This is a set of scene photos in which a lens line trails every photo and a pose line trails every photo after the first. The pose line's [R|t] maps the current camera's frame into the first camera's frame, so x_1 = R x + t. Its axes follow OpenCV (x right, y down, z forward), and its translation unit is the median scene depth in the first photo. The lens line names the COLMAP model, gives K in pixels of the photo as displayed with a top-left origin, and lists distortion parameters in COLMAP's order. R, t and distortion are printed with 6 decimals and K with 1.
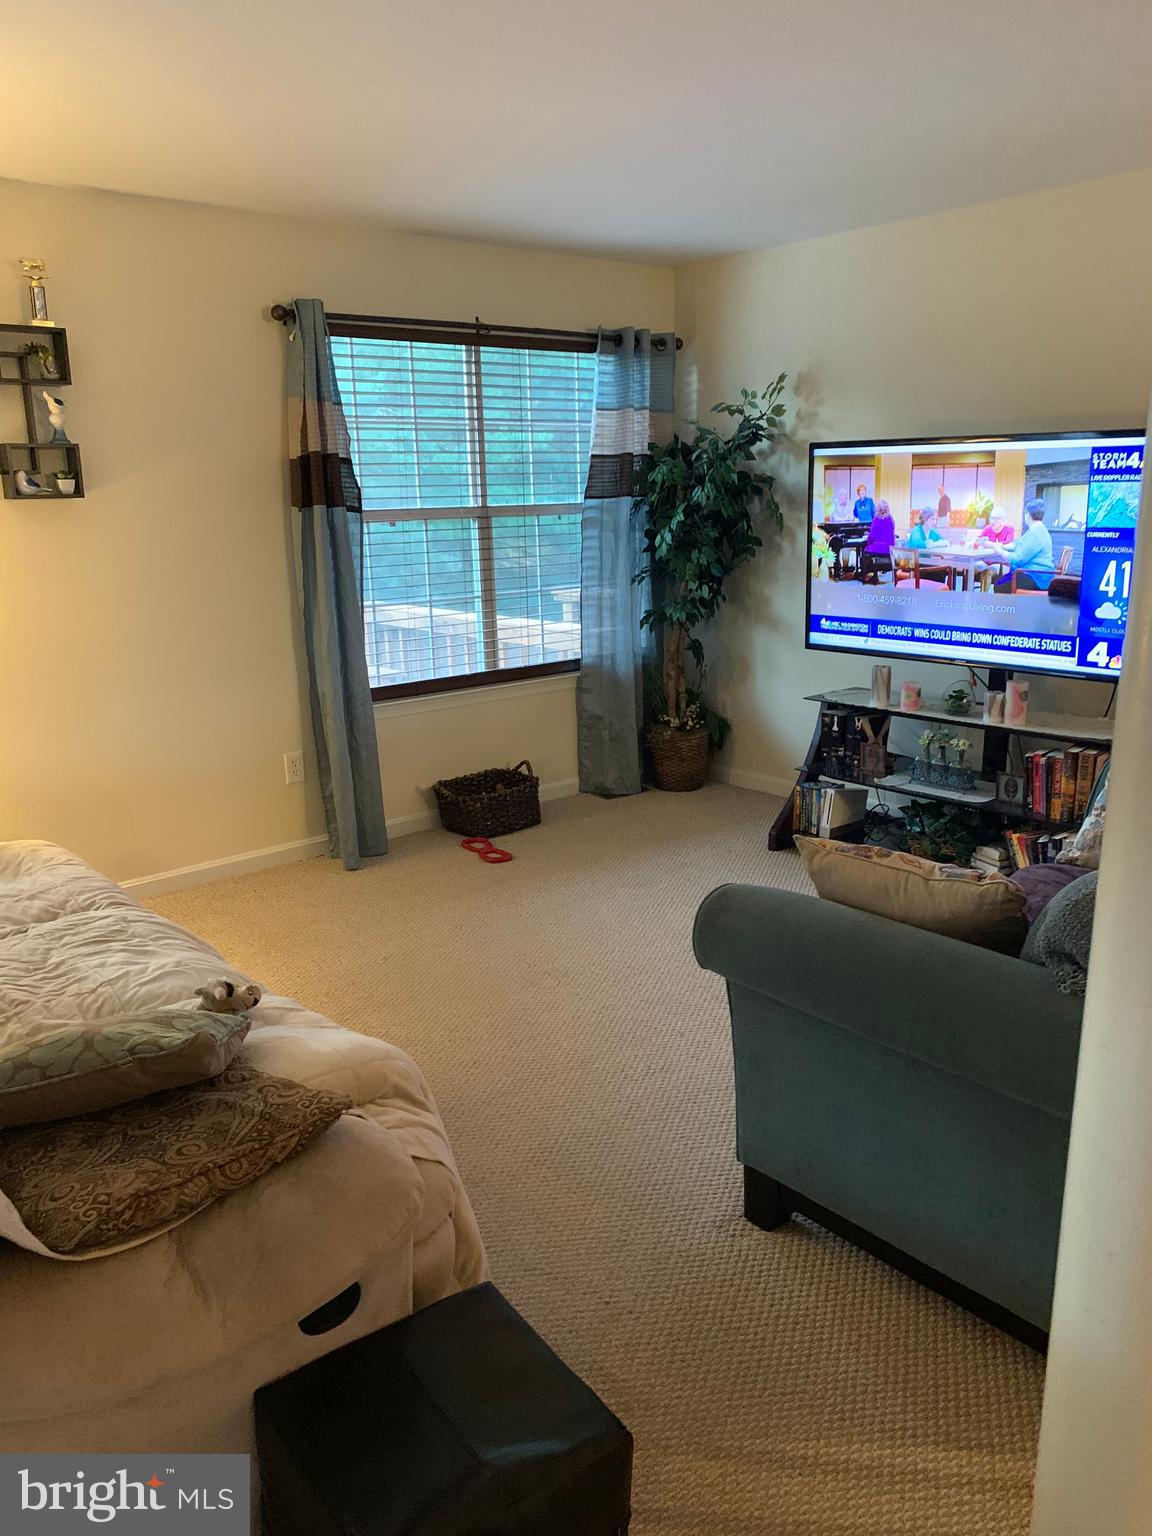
lens RADIAL K [[1189.4, 0, 576.9], [0, 1189.4, 765.7], [0, 0, 1]] dist [-0.002256, -0.004750]
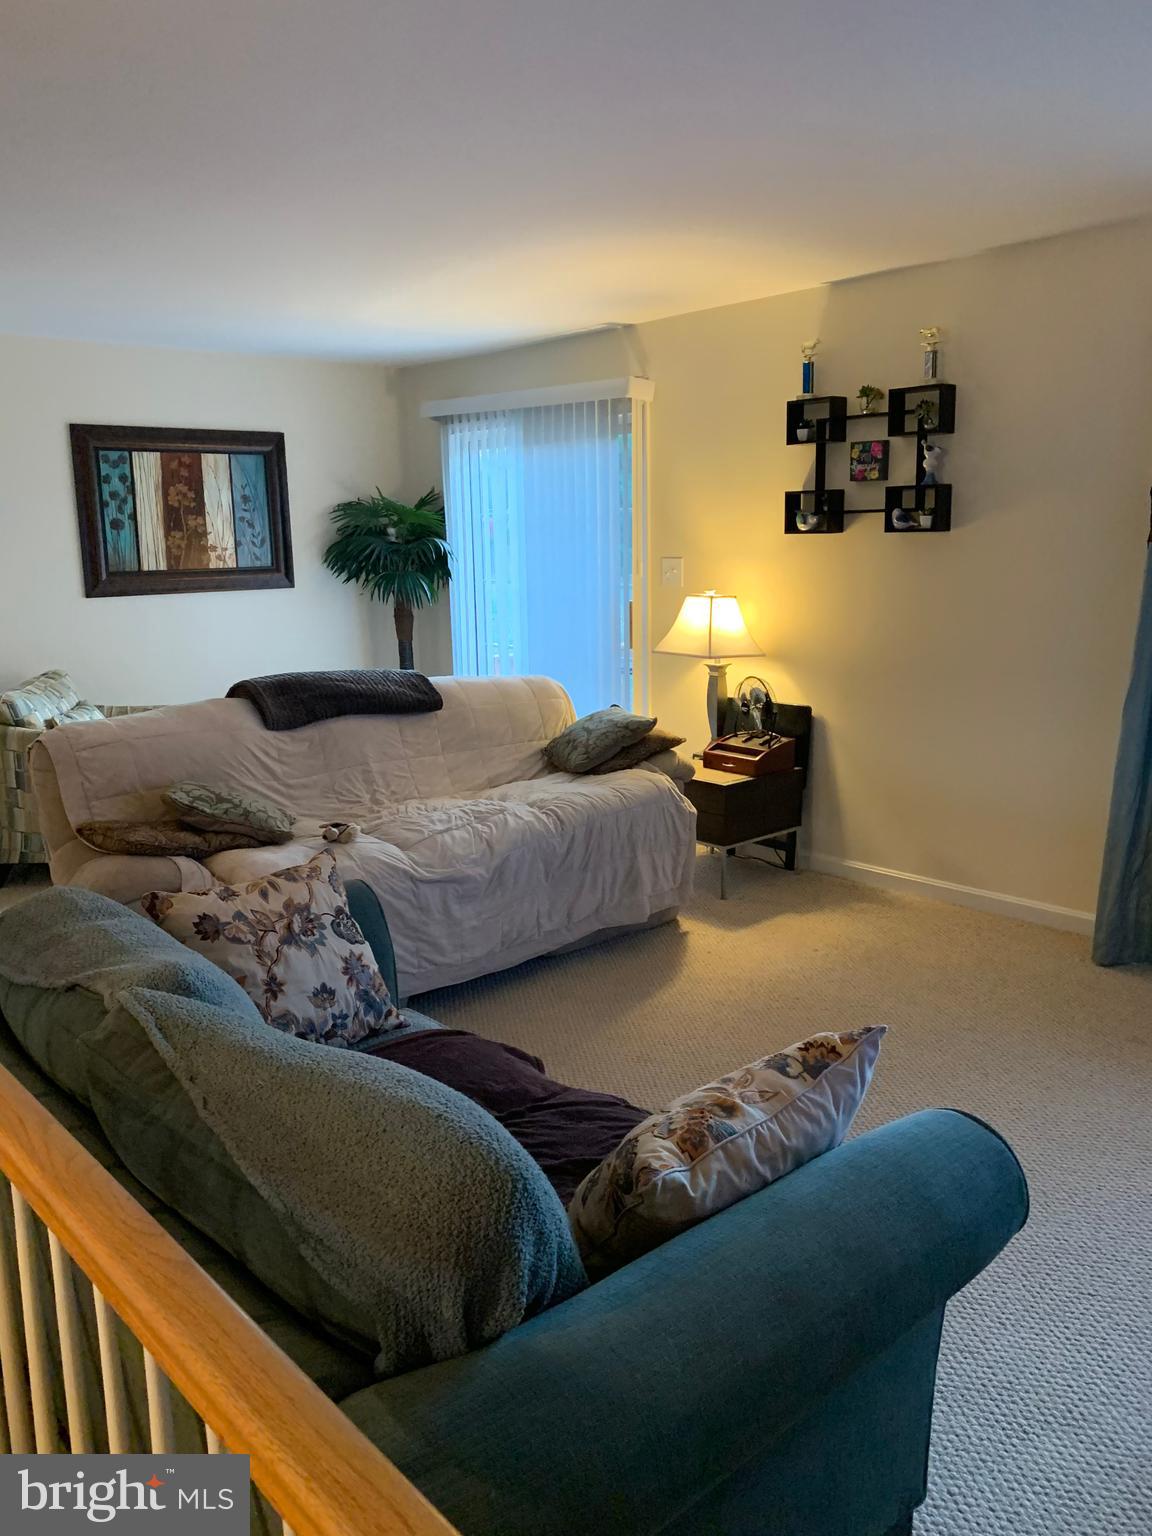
lens RADIAL K [[1189.4, 0, 576.9], [0, 1189.4, 765.7], [0, 0, 1]] dist [-0.002256, -0.004750]
pose [[0.010231, 0.224766, -0.974359, 0.748381], [-0.217673, 0.951543, 0.217217, -0.188692], [0.975968, 0.209869, 0.058661, 0.657844]]
